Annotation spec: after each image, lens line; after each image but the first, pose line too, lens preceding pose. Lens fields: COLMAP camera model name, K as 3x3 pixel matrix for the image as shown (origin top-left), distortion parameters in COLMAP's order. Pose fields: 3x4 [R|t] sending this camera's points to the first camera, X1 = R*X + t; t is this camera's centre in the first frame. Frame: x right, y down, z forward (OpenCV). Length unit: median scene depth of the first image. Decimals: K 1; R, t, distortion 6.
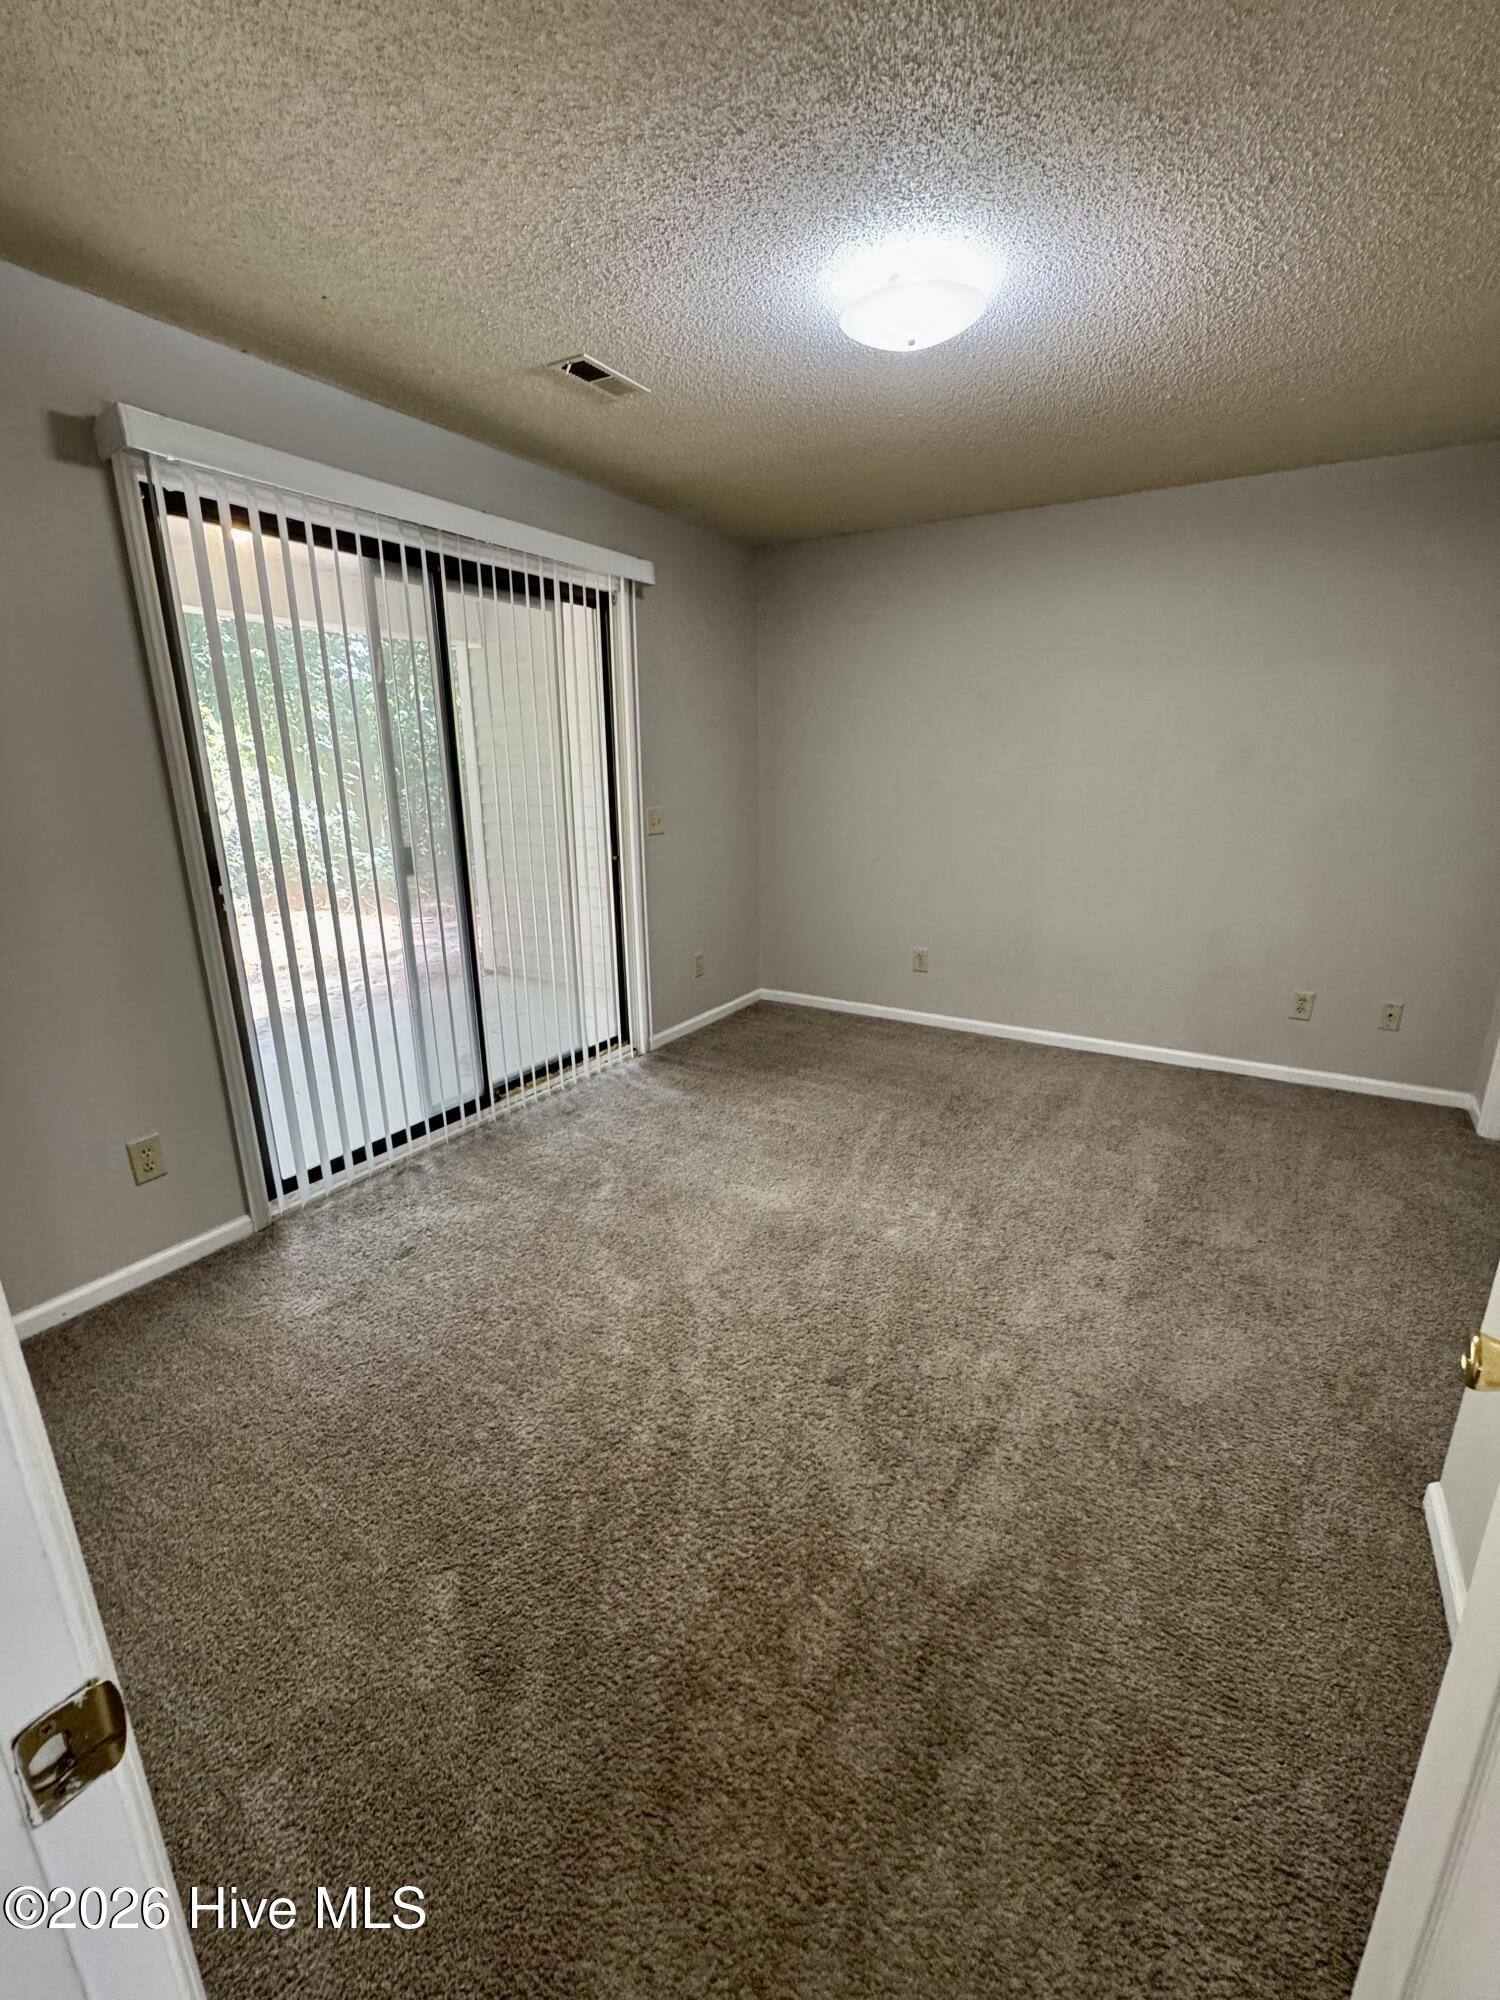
lens RADIAL K [[862.2, 0, 753.9], [0, 862.2, 997.5], [0, 0, 1]] dist [-0.001150, 0.000217]
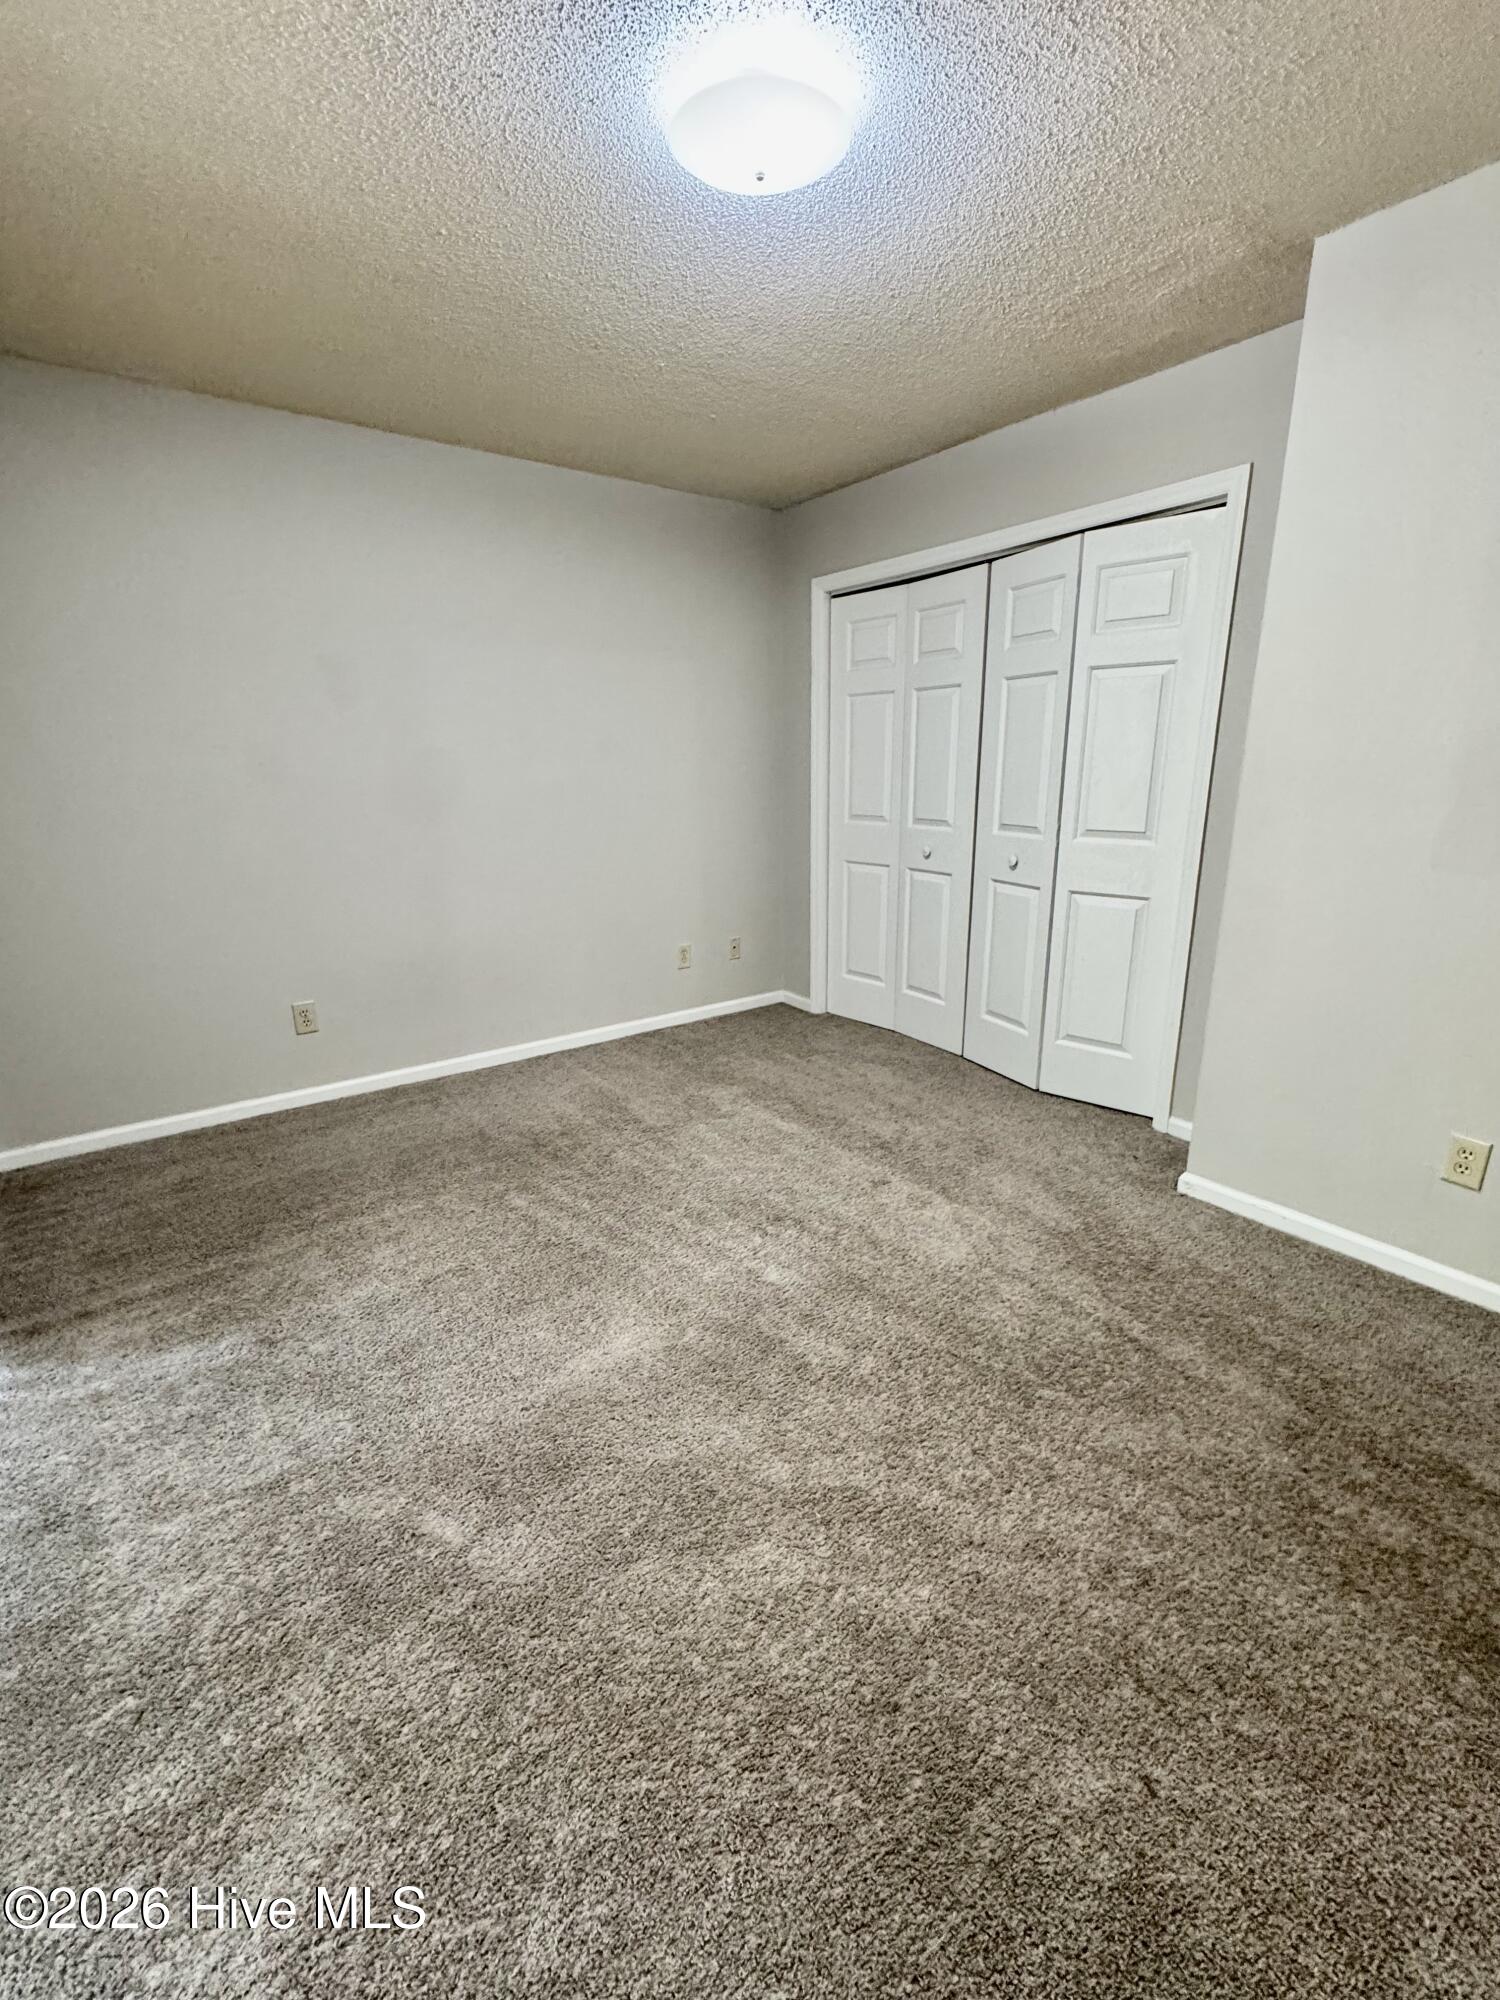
lens RADIAL K [[862.2, 0, 757.0], [0, 862.2, 1000.6], [0, 0, 1]] dist [-0.001150, 0.000217]
pose [[0.375207, -0.245371, 0.893875, -0.661887], [0.258162, 0.953835, 0.153466, -0.149437], [-0.890265, 0.173182, 0.421231, 0.751320]]
